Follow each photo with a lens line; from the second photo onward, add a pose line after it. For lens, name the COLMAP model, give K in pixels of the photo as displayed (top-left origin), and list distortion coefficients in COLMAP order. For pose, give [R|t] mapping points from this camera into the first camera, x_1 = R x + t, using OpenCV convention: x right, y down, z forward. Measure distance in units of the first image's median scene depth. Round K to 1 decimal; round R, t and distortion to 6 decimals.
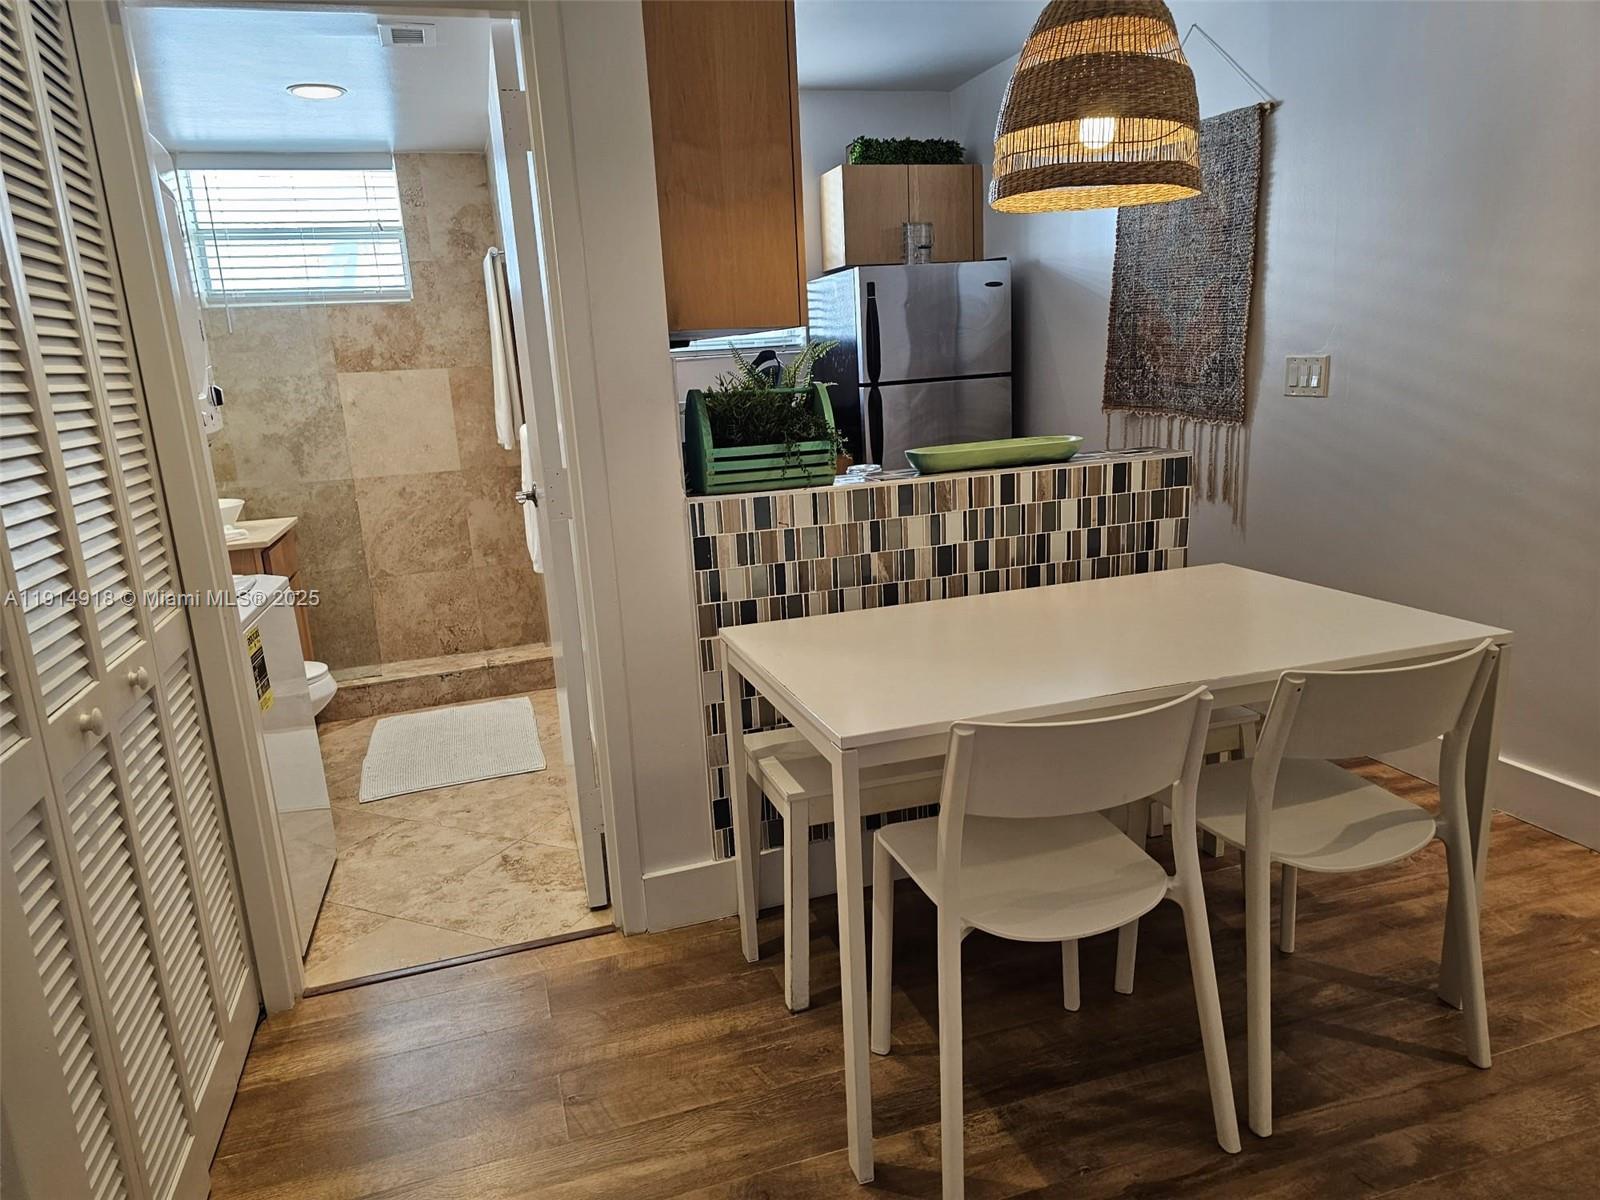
lens RADIAL K [[1066.4, 0, 796.1], [0, 1066.4, 614.1], [0, 0, 1]] dist [0.058657, -0.045083]
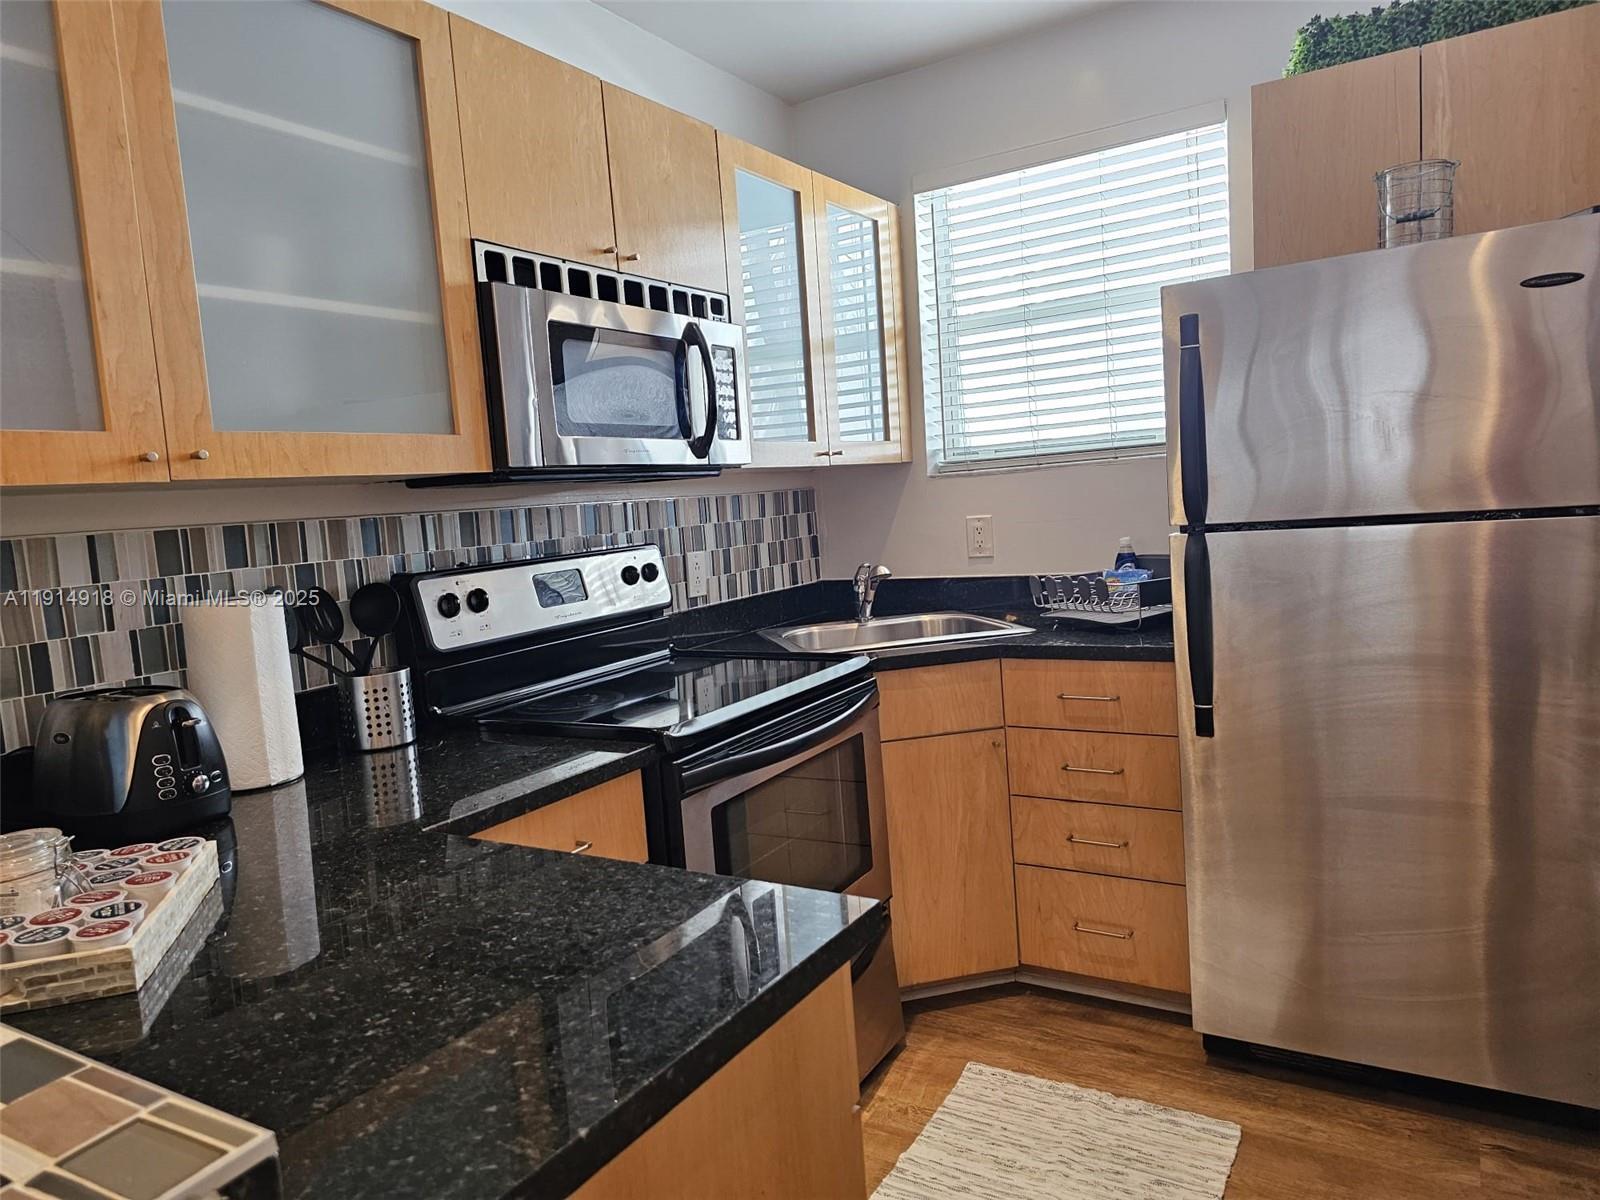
lens RADIAL K [[1066.4, 0, 789.9], [0, 1066.4, 593.3], [0, 0, 1]] dist [0.058657, -0.045083]
pose [[0.658177, 0.080221, -0.748577, 0.540961], [-0.143088, 0.989513, -0.019768, -0.268115], [0.739140, 0.120123, 0.662753, 0.990865]]
